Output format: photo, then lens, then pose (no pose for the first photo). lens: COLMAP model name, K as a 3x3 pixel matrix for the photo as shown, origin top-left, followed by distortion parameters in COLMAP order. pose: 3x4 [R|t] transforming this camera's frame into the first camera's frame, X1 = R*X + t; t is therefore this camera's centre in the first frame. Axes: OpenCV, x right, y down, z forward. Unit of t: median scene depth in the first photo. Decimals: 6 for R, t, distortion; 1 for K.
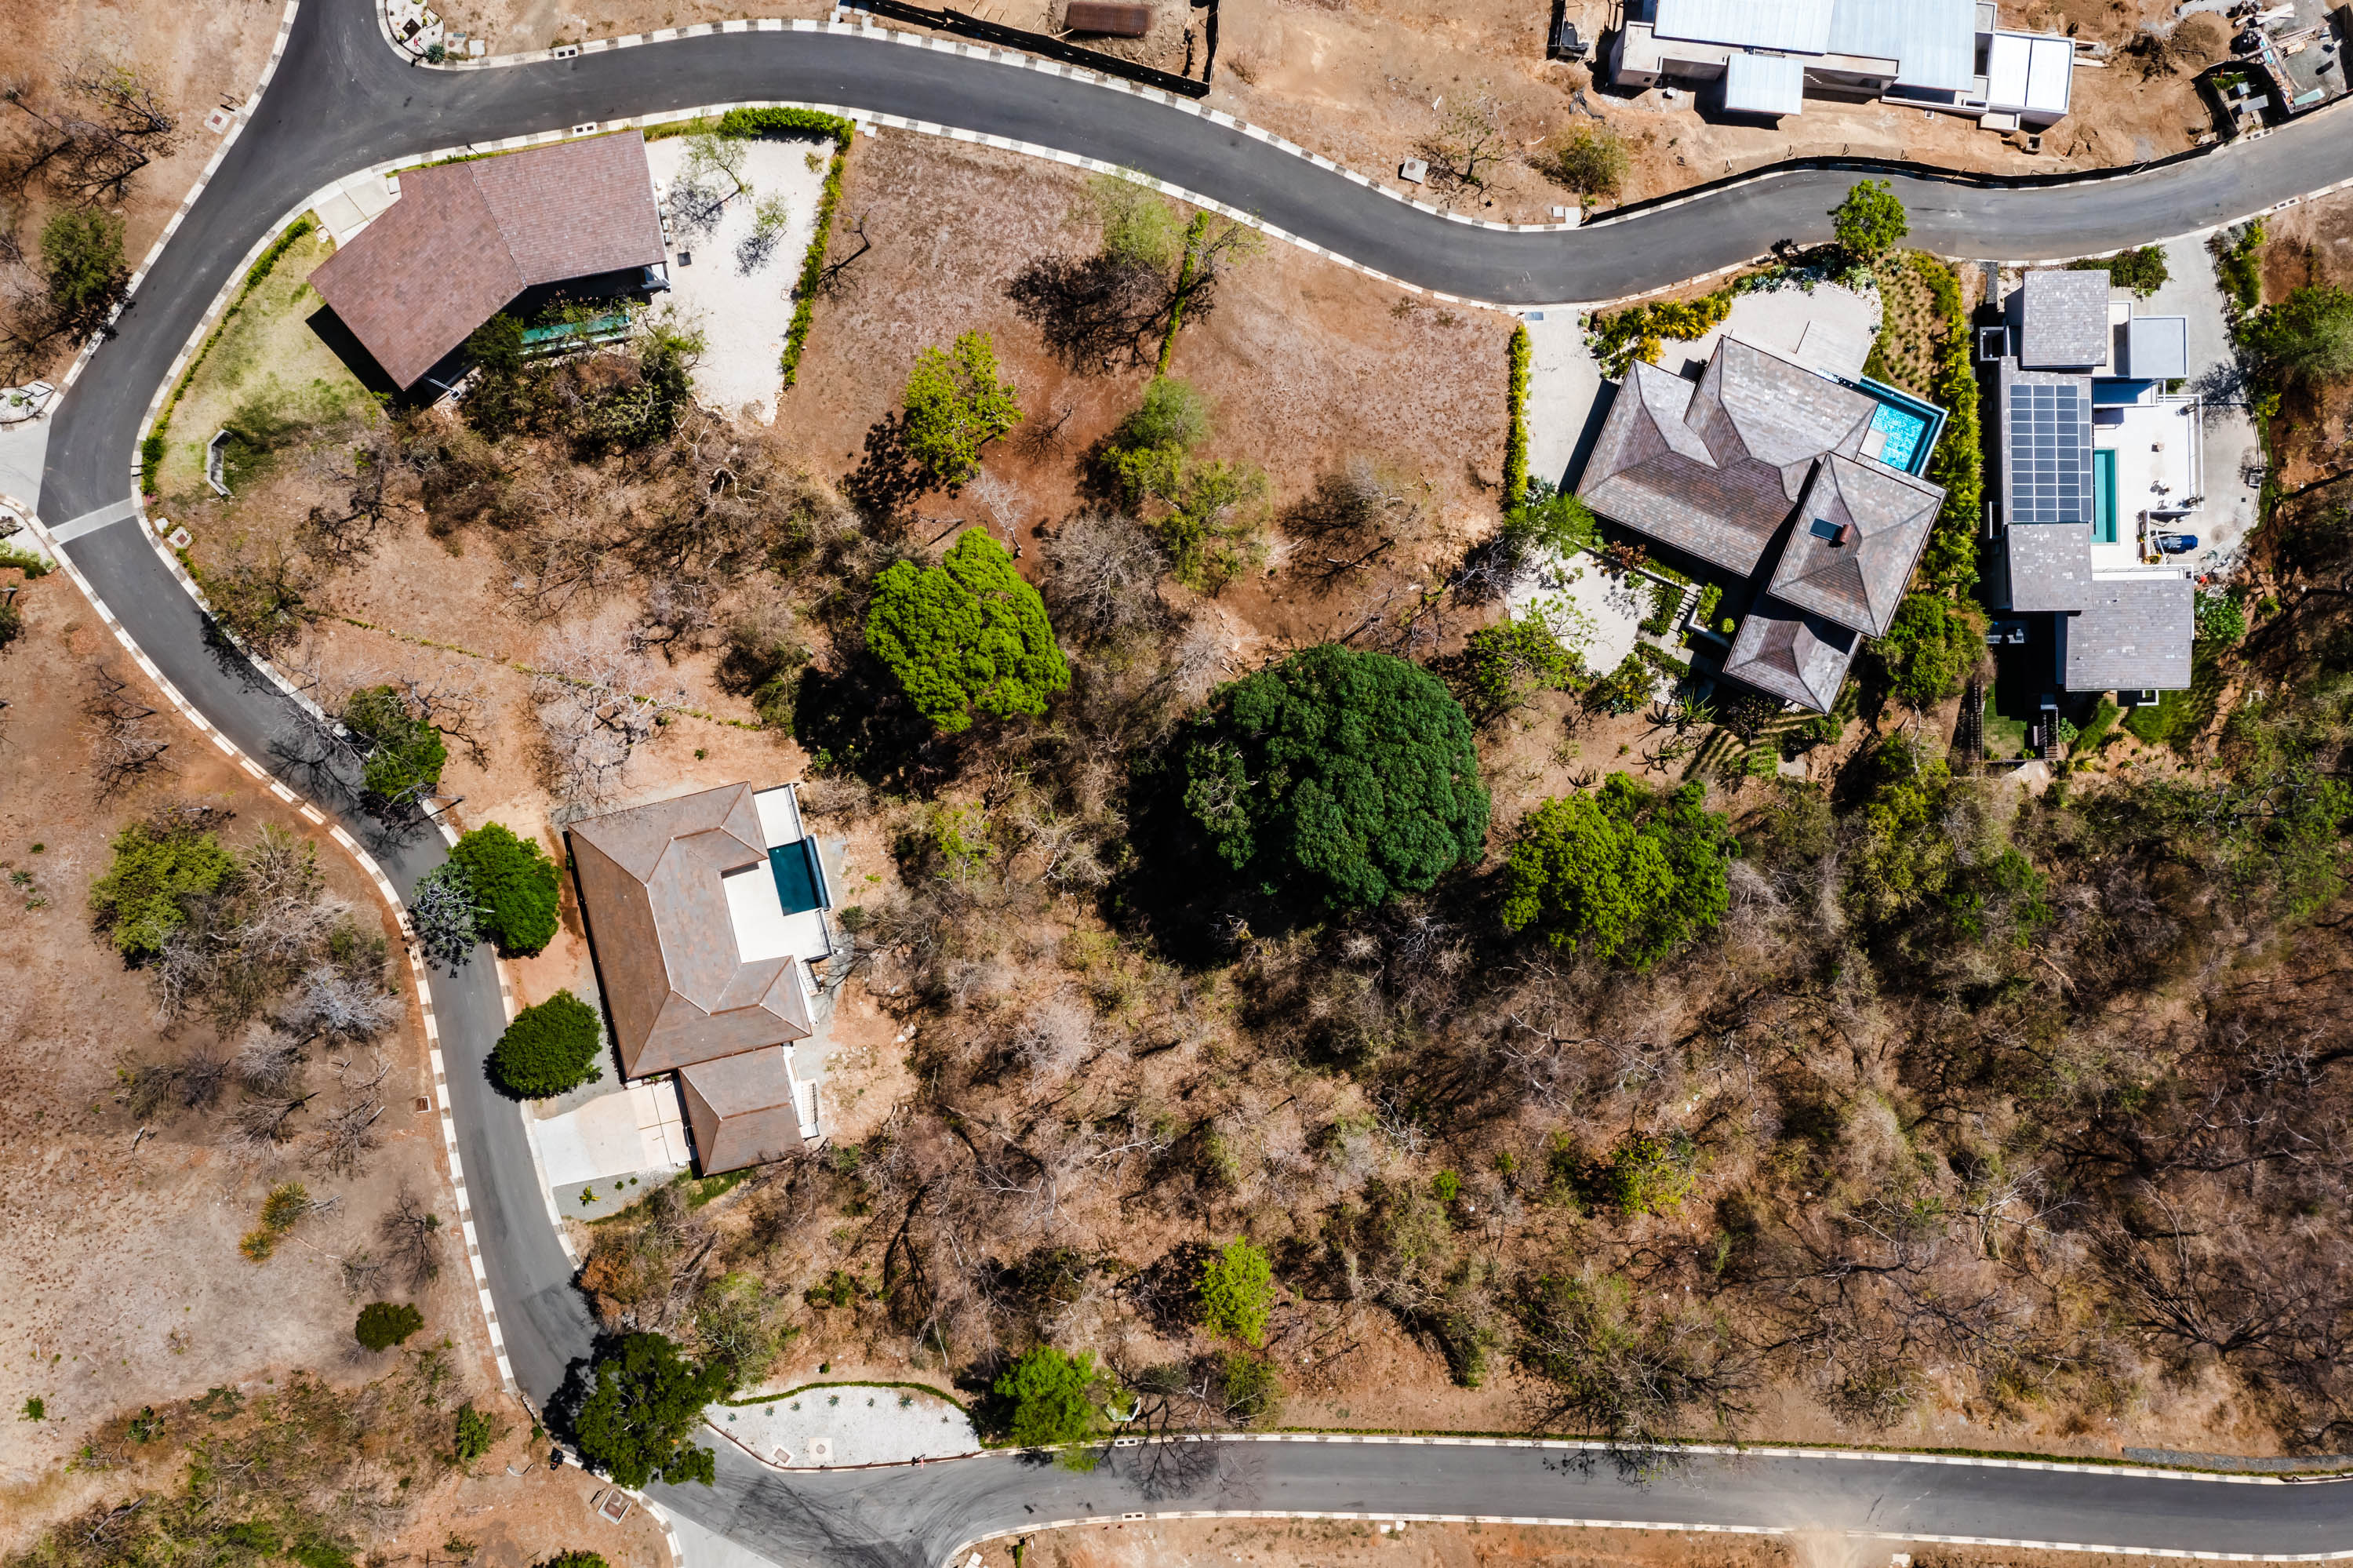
lens RADIAL K [[1820.1, 0, 1176.5], [0, 1820.1, 784.0], [0, 0, 1]] dist [-0.010355, -0.001006]
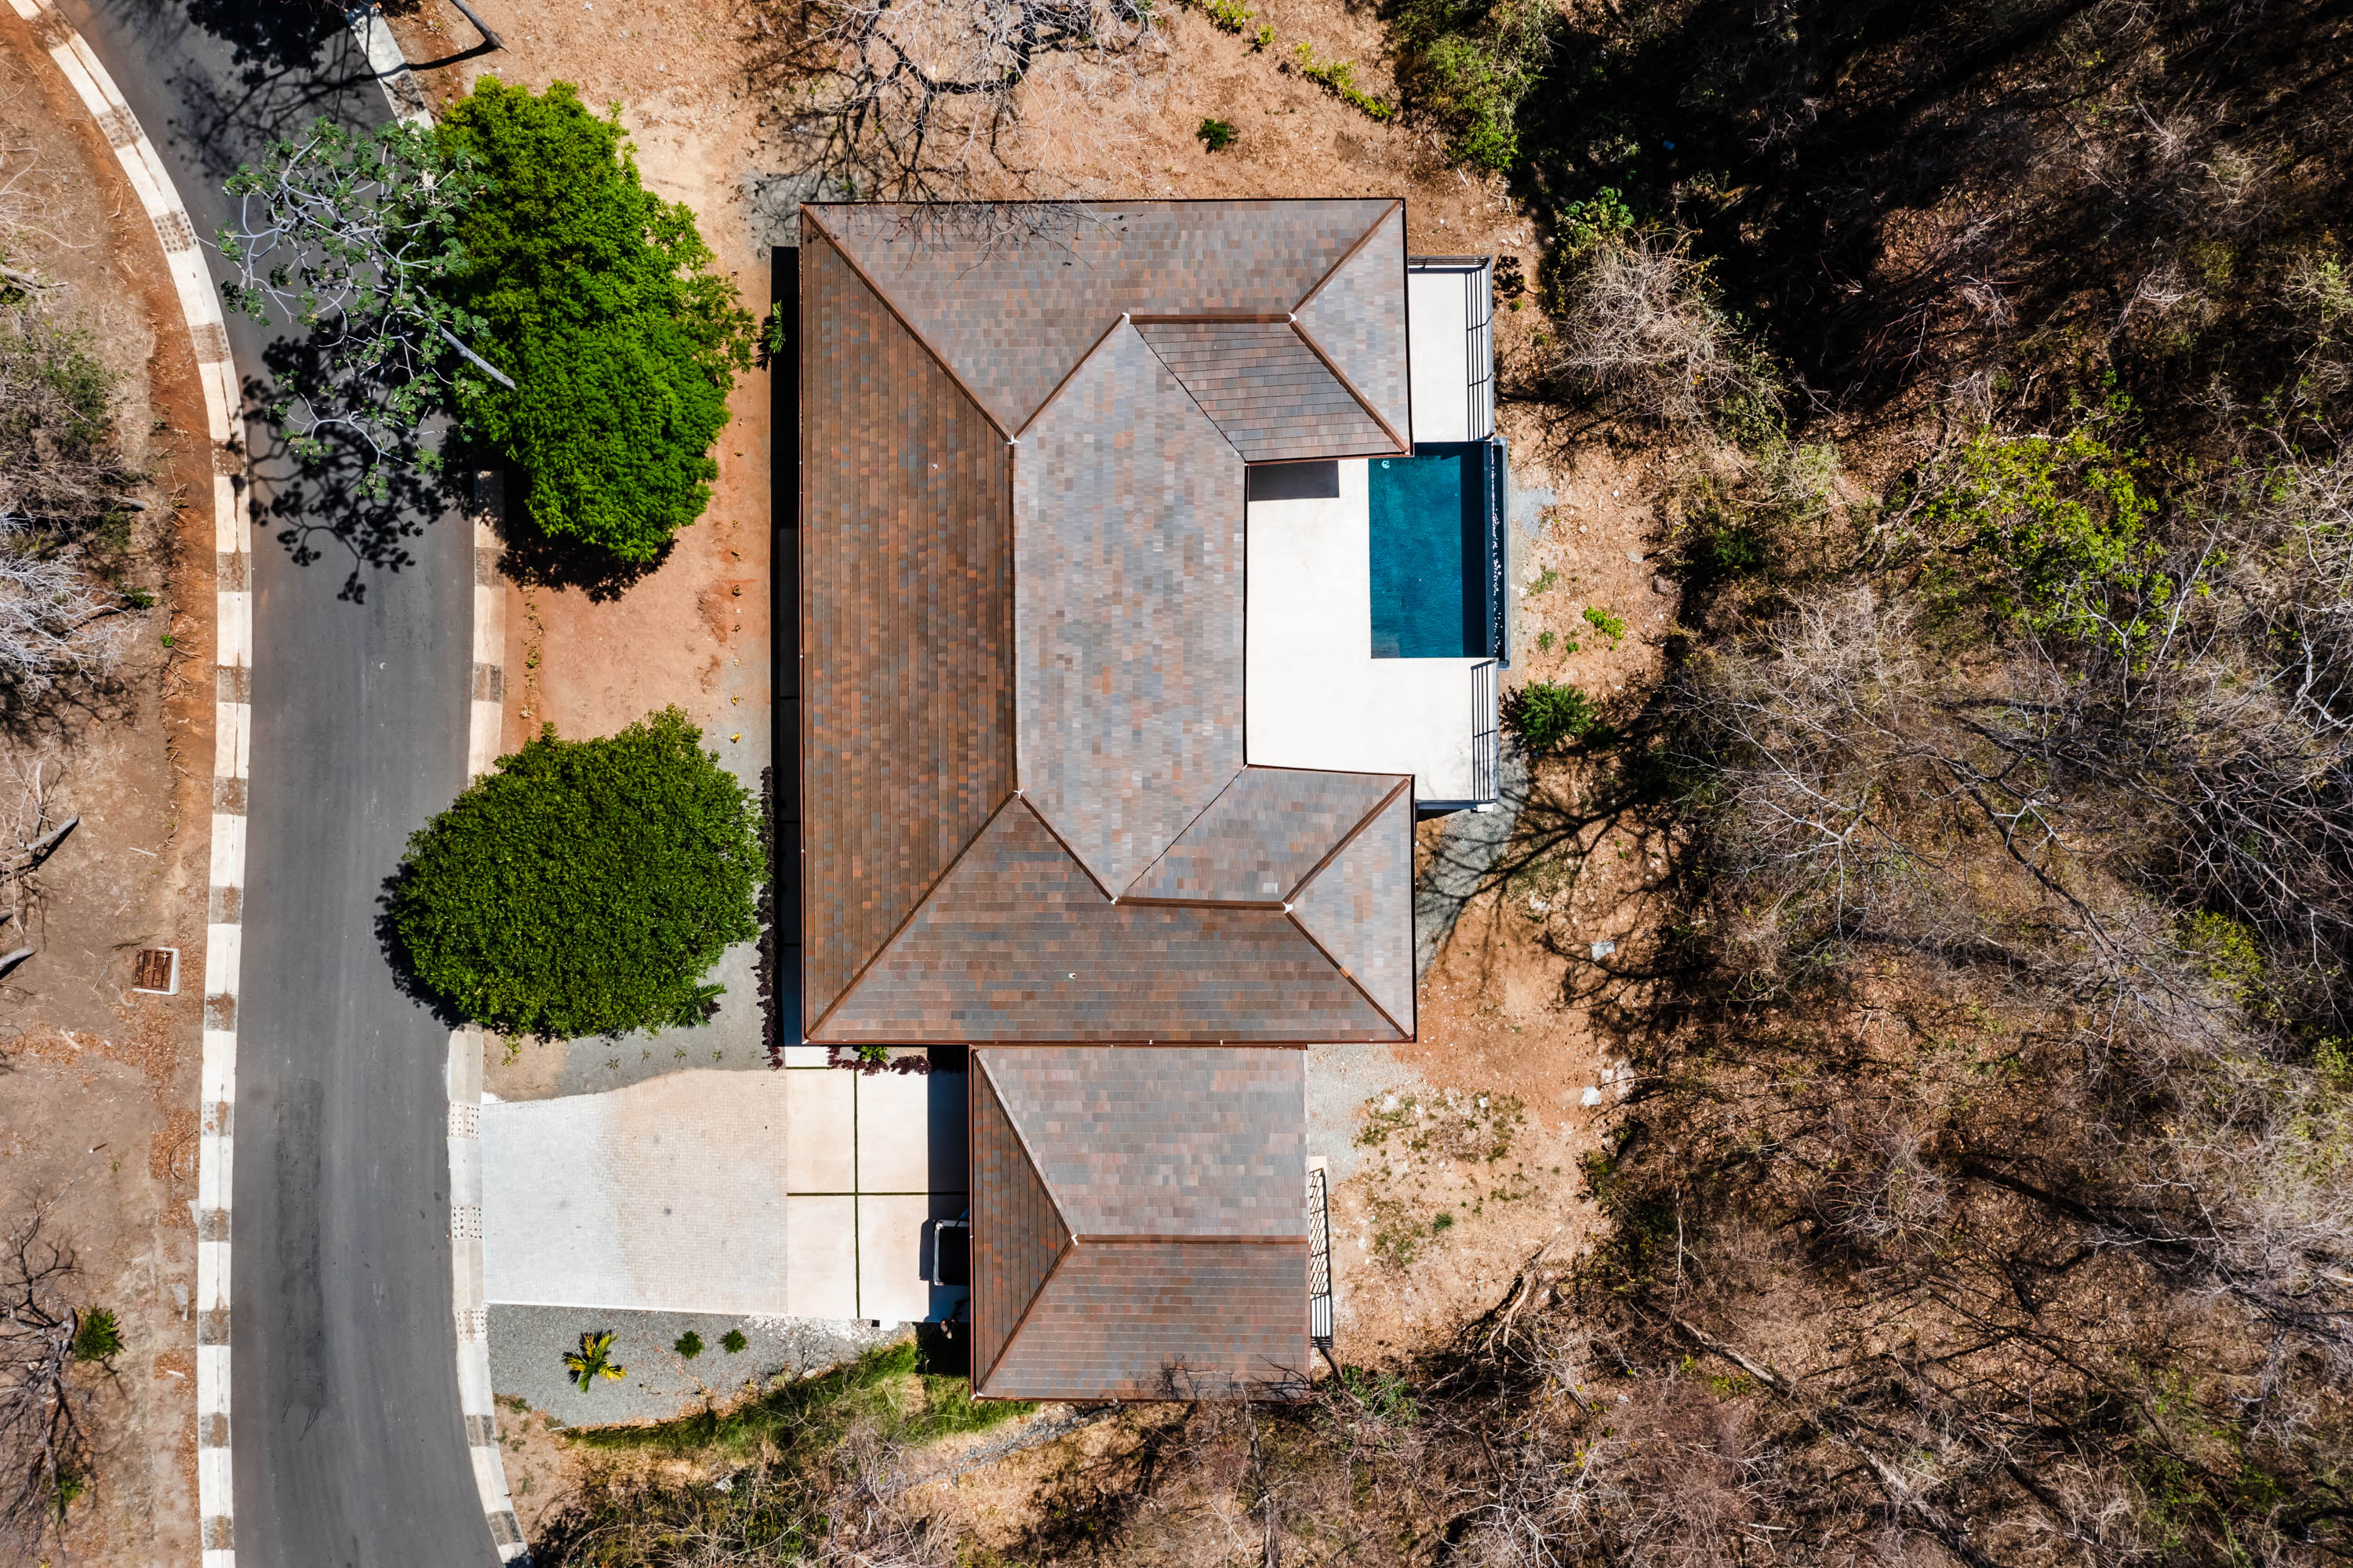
lens RADIAL K [[1820.1, 0, 1176.5], [0, 1820.1, 784.0], [0, 0, 1]] dist [-0.010355, -0.001006]
pose [[0.973871, 0.226978, 0.007502, -0.247906], [-0.226997, 0.973894, 0.001751, 0.102341], [-0.006909, -0.003408, 0.999970, 0.675526]]
